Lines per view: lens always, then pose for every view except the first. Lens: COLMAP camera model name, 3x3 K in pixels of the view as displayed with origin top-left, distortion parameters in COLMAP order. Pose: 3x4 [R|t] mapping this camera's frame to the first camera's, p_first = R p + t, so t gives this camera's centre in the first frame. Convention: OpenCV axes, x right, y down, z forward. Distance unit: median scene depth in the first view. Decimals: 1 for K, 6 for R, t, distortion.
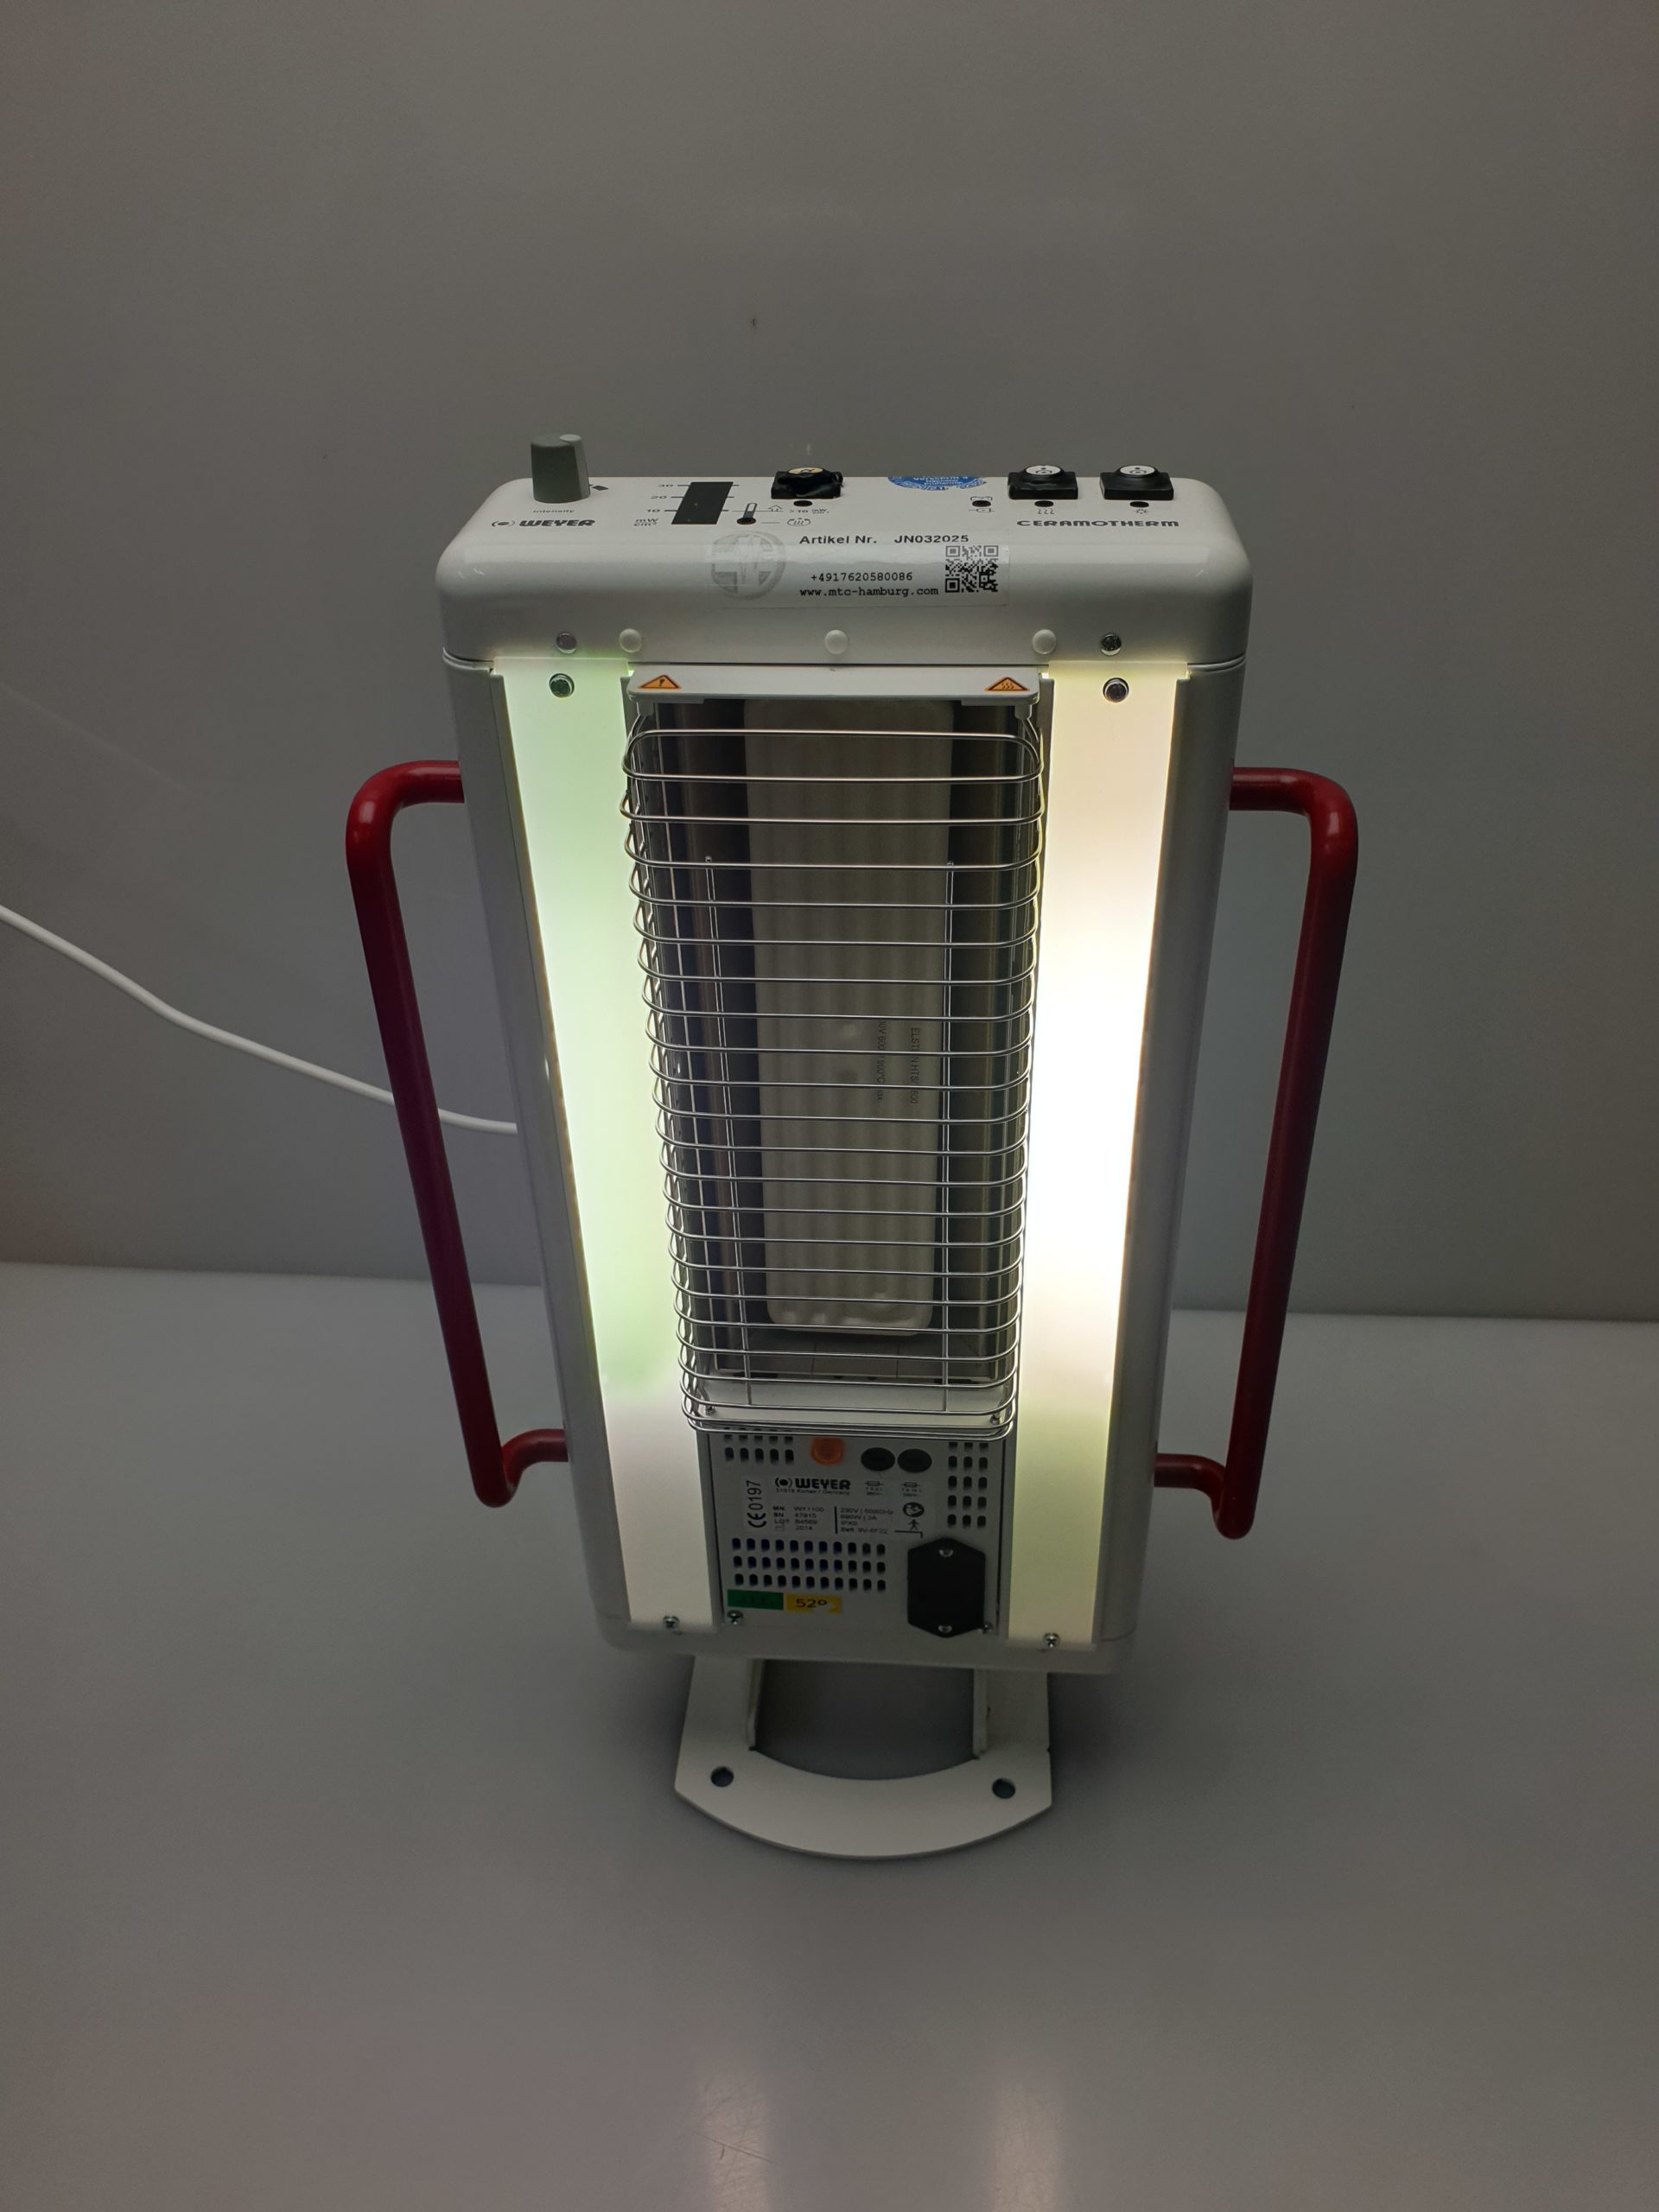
lens RADIAL K [[1787.2, 0, 851.9], [0, 1787.2, 1114.1], [0, 0, 1]] dist [0.020043, -0.096383]
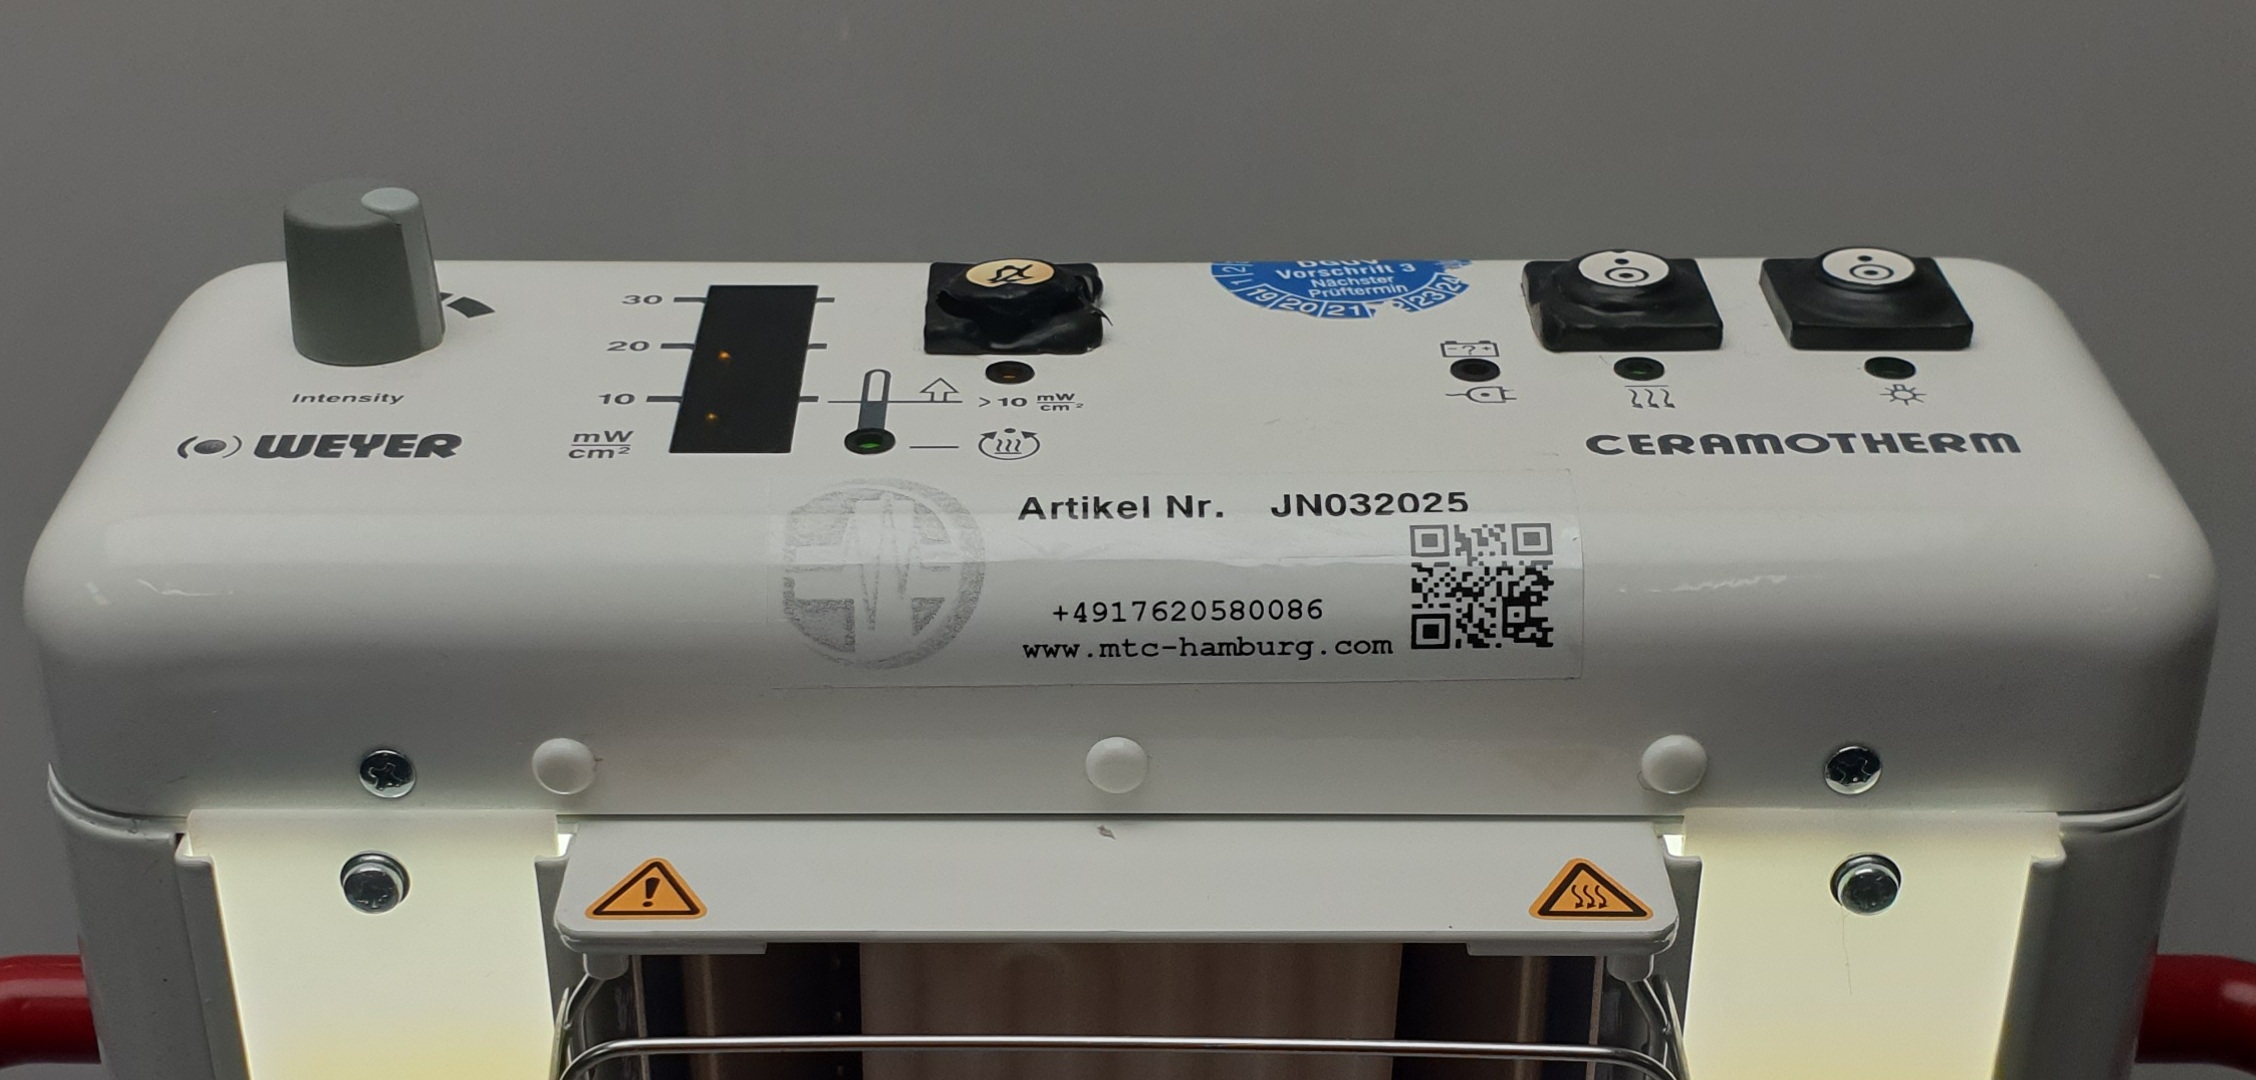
lens RADIAL K [[3208.5, 0, 1086.2], [0, 3208.5, 700.4], [0, 0, 1]] dist [0.105379, 0.000000]
pose [[0.998406, -0.016335, 0.054020, -0.051216], [0.019954, 0.997543, -0.067149, -0.234082], [-0.052791, 0.068120, 0.996279, 0.332588]]
